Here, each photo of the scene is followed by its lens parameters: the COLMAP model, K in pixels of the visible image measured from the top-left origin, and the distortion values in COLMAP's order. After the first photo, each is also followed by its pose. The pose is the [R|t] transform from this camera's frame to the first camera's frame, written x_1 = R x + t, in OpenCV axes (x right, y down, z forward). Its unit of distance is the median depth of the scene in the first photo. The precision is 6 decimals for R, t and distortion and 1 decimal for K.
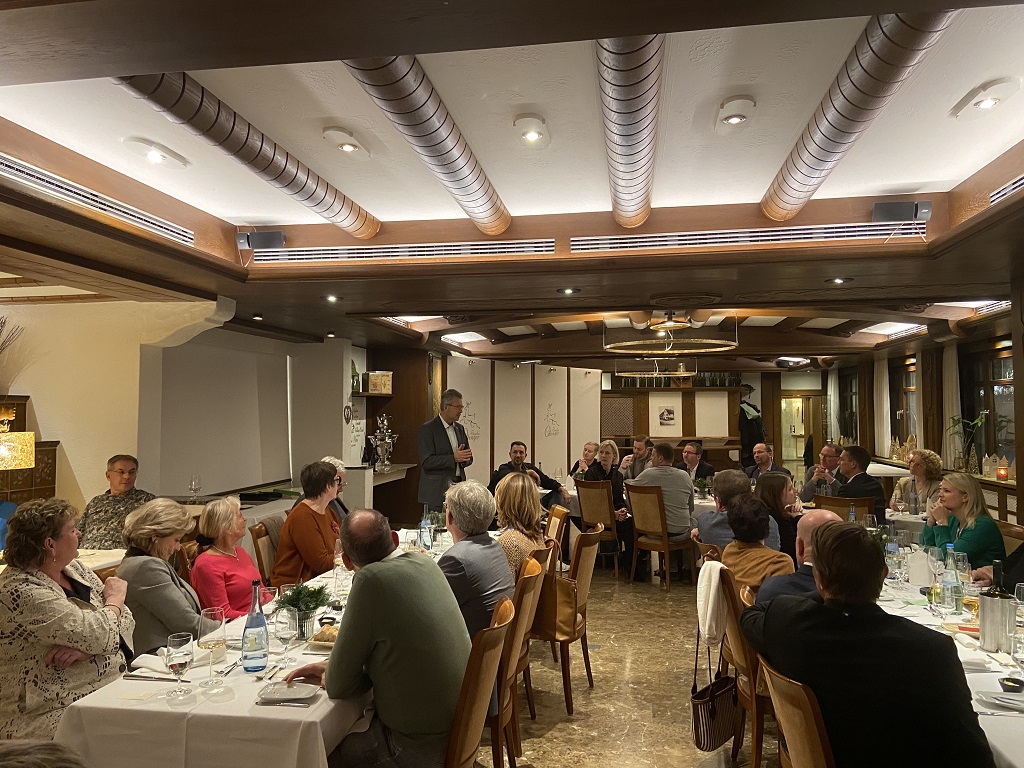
lens RADIAL K [[776.6, 0, 512.0], [0, 776.6, 384.0], [0, 0, 1]] dist [0.007121, -0.001307]
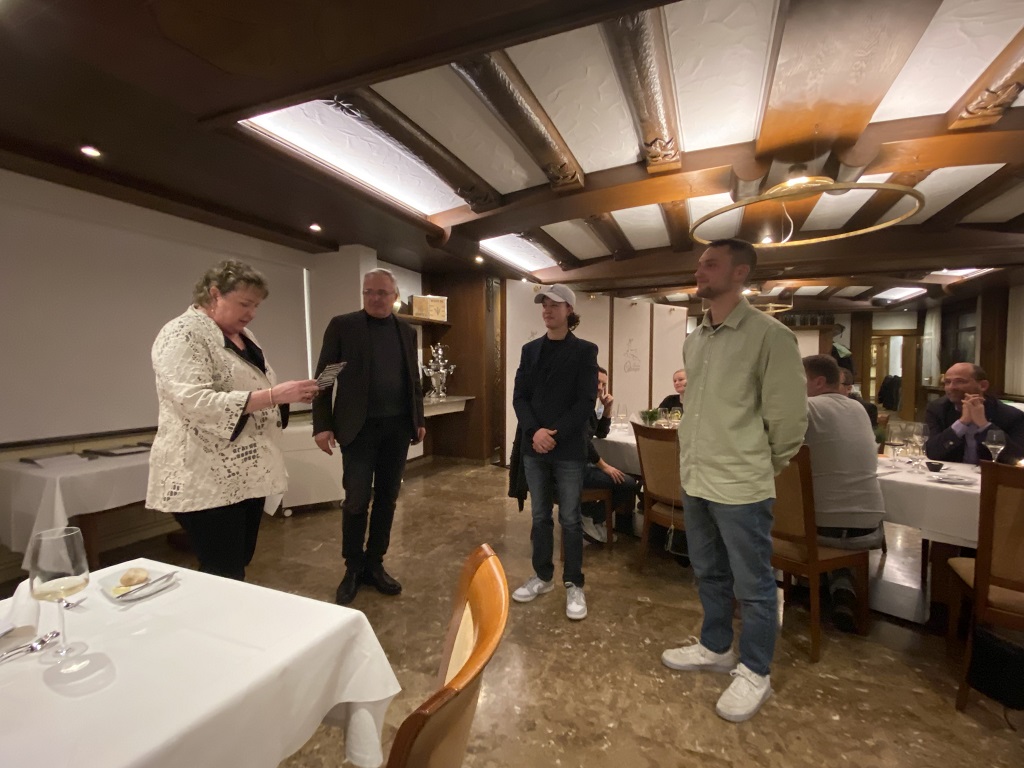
lens RADIAL K [[469.9, 0, 512.0], [0, 469.9, 384.0], [0, 0, 1]] dist [-0.000084, -0.000051]
pose [[0.972448, 0.014762, -0.232654, 0.038431], [0.004127, 0.996747, 0.080494, 0.031387], [0.233085, -0.079237, 0.969223, 0.342401]]
